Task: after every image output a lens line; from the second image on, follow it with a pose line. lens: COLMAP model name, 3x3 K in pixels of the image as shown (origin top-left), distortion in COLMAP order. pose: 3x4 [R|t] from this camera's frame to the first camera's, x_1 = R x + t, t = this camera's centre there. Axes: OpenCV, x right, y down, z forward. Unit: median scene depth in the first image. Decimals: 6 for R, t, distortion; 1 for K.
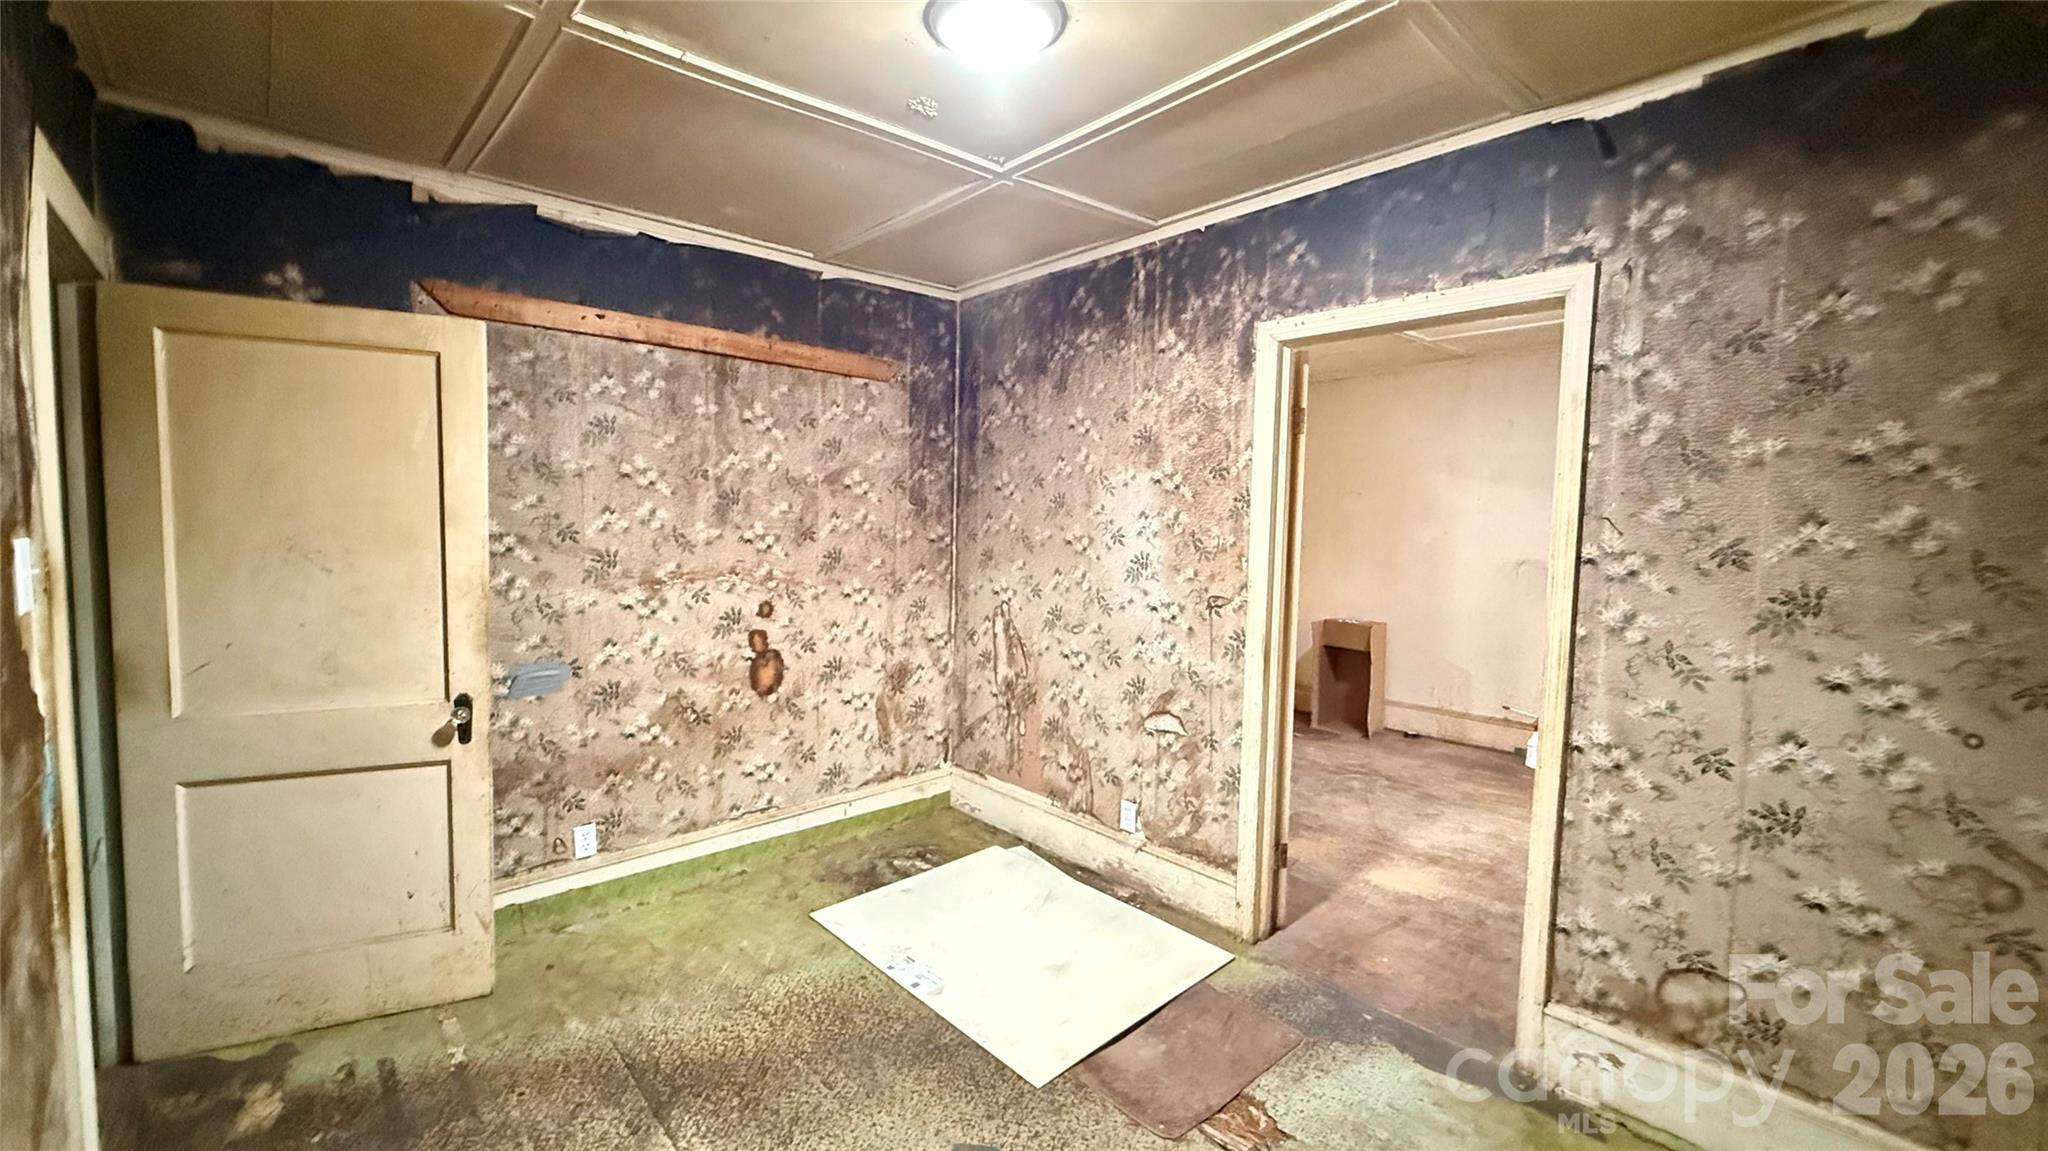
lens RADIAL K [[817.8, 0, 1024.0], [0, 817.8, 575.5], [0, 0, 1]] dist [0.000020, -0.000441]
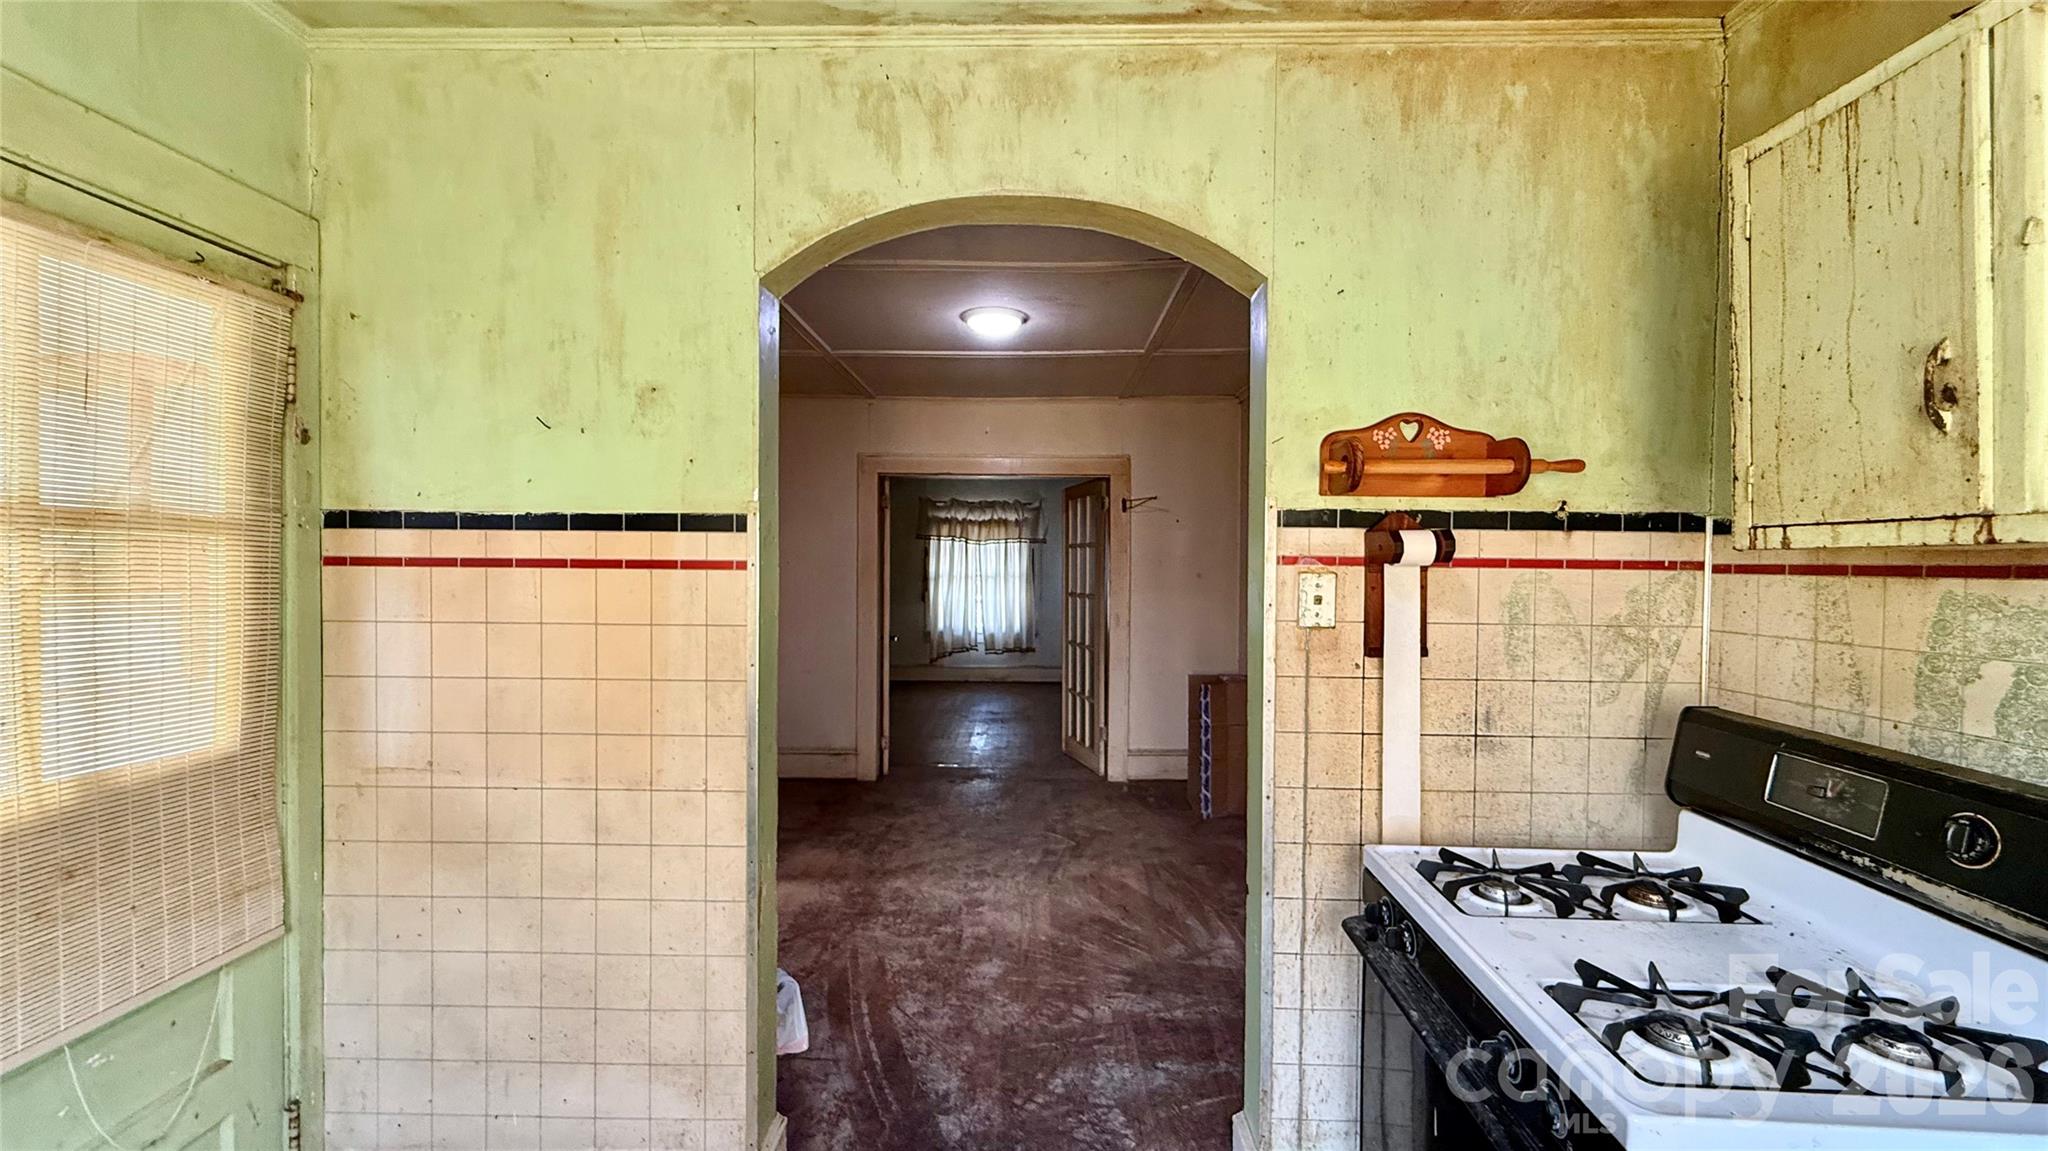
lens RADIAL K [[817.8, 0, 1024.0], [0, 817.8, 575.5], [0, 0, 1]] dist [0.000020, -0.000441]
pose [[0.729330, -0.005375, -0.684140, 1.543017], [-0.039355, 0.997984, -0.049795, 0.002973], [0.683029, 0.063242, 0.727648, 0.450613]]
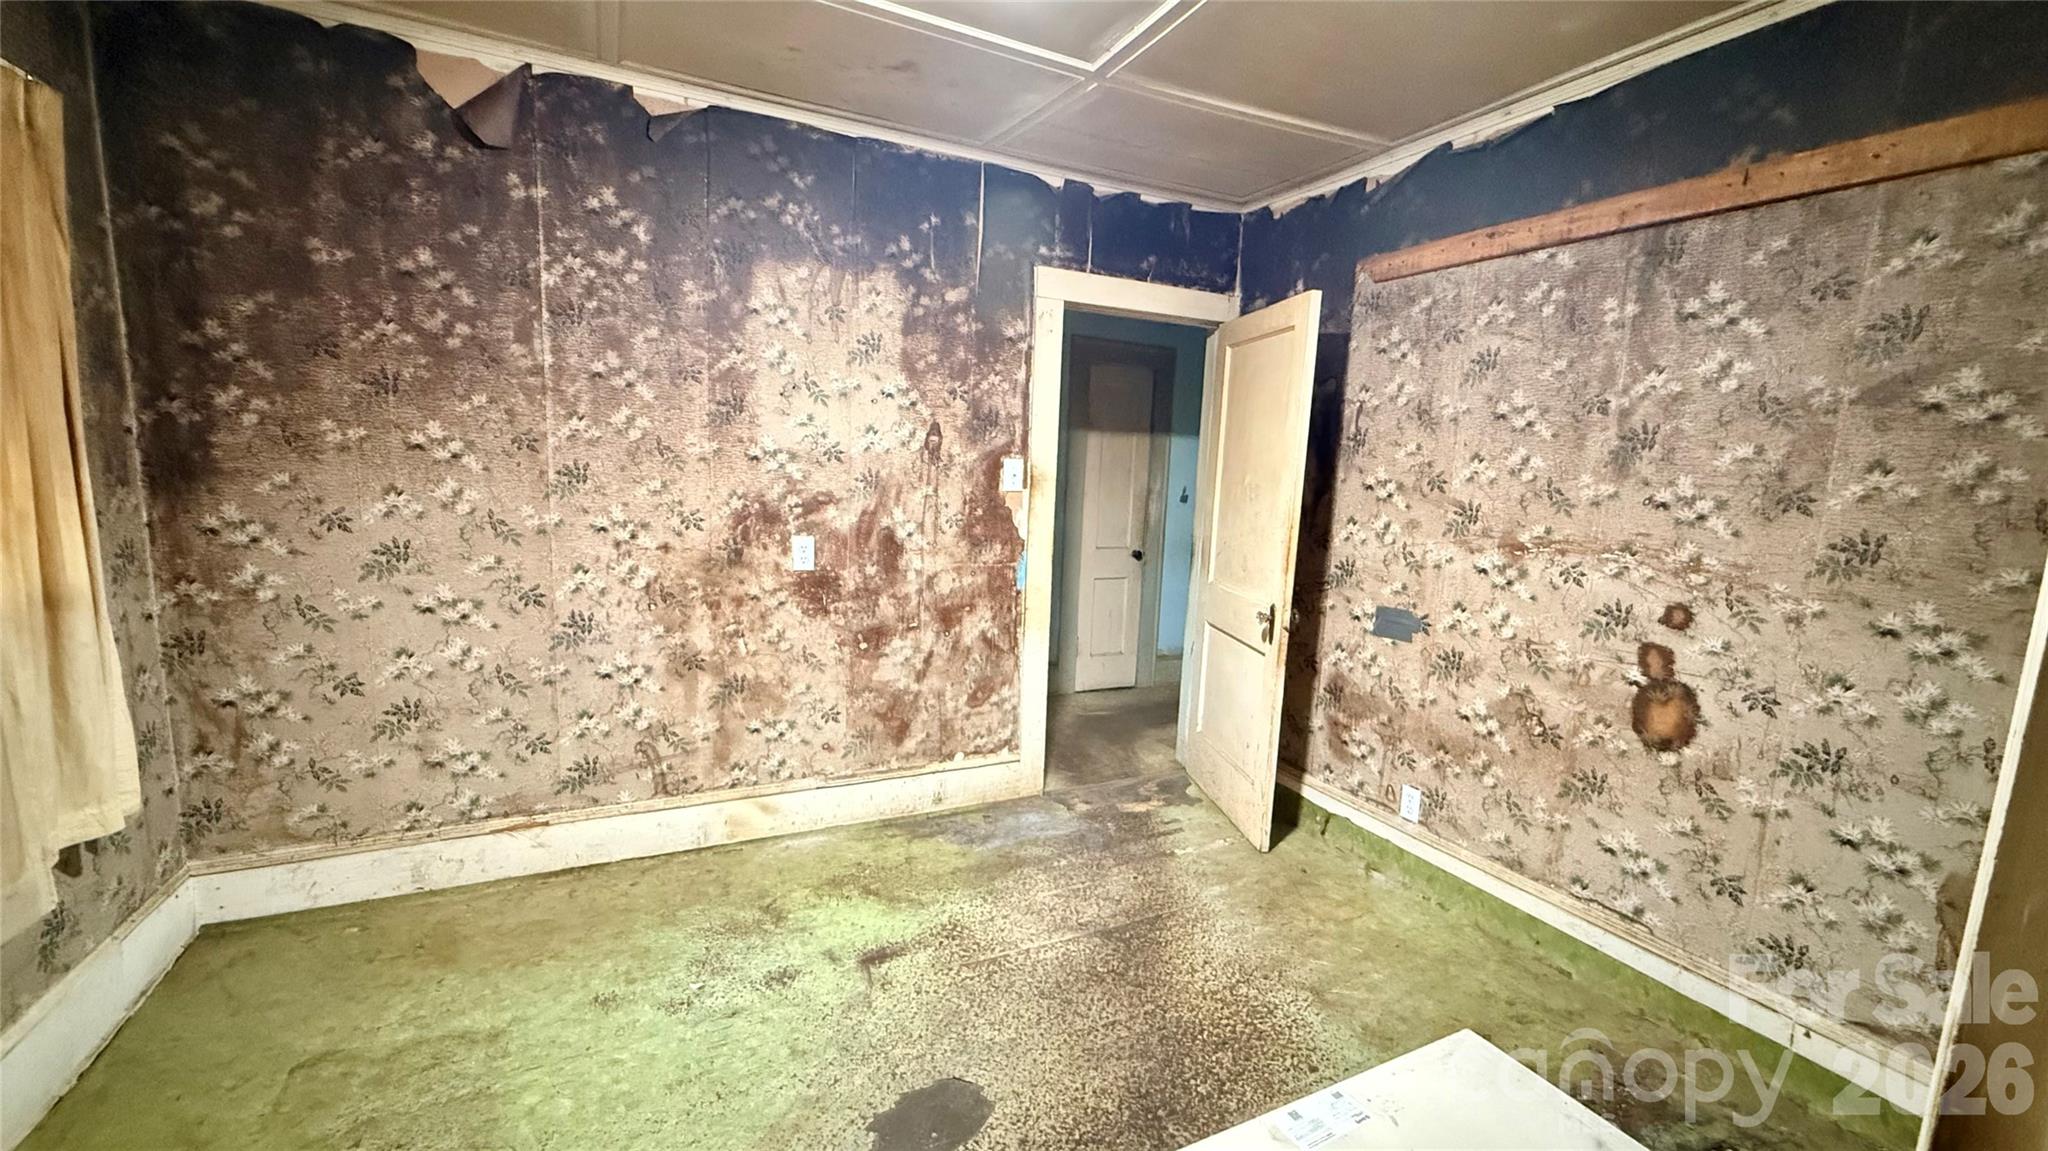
lens RADIAL K [[817.8, 0, 1024.0], [0, 817.8, 575.5], [0, 0, 1]] dist [0.000020, -0.000441]
pose [[-0.281298, 0.105294, -0.953826, 0.462901], [-0.114283, 0.983212, 0.142242, -0.023604], [0.952791, 0.149019, -0.264542, 0.749994]]
